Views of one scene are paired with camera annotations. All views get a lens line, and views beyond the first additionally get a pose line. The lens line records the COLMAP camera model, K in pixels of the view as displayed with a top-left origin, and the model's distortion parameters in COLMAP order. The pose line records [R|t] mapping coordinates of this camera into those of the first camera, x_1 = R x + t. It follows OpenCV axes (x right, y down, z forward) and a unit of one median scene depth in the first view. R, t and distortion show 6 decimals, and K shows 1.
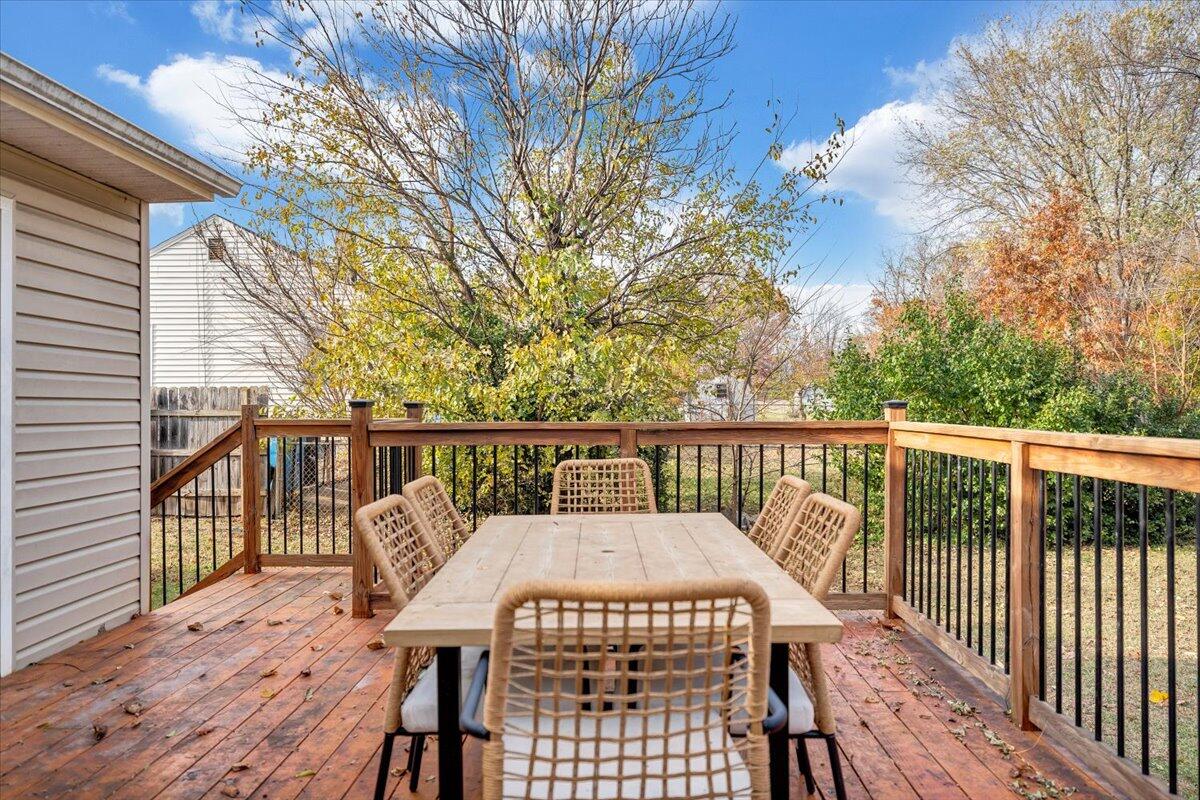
lens RADIAL K [[853.9, 0, 597.5], [0, 853.9, 405.1], [0, 0, 1]] dist [0.008266, -0.000758]
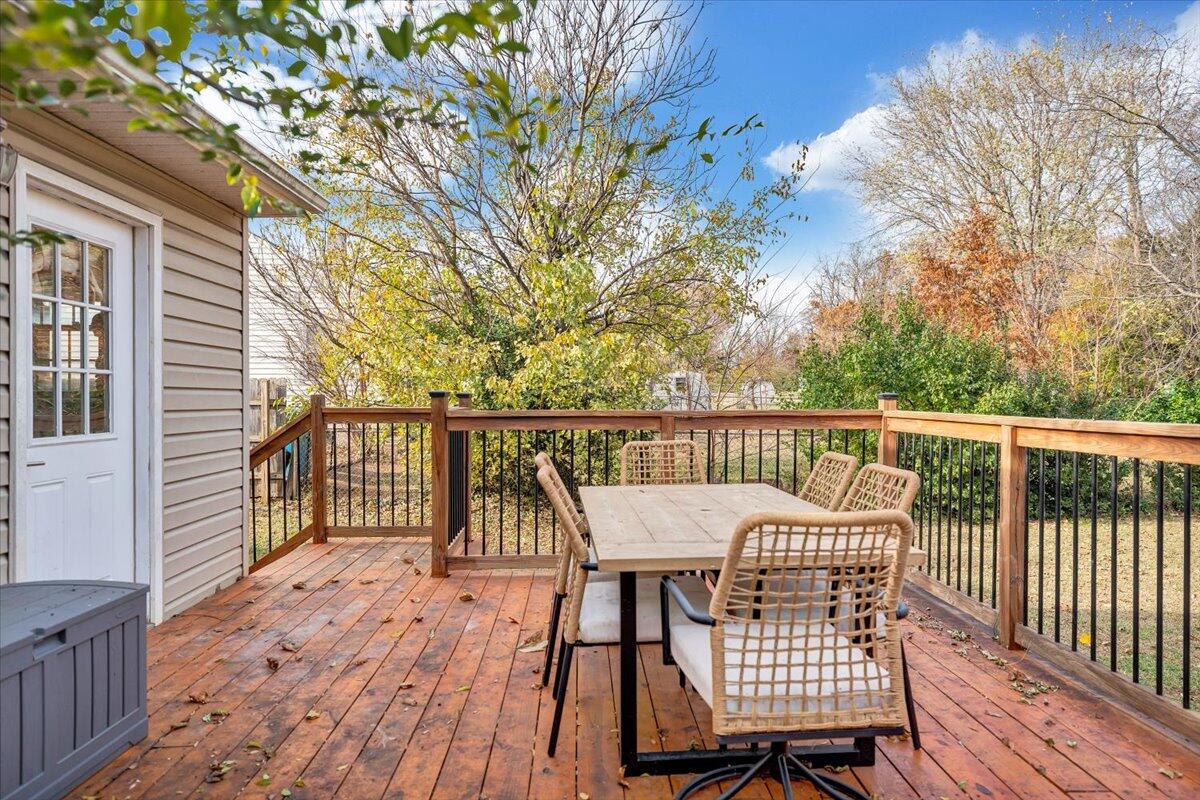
lens RADIAL K [[803.9, 0, 600.0], [0, 803.9, 400.0], [0, 0, 1]] dist [0.006874, 0.001396]
pose [[0.997916, 0.003774, 0.064418, -0.102617], [-0.004041, 0.999984, 0.004025, 0.001132], [-0.064402, -0.004277, 0.997915, -0.086662]]
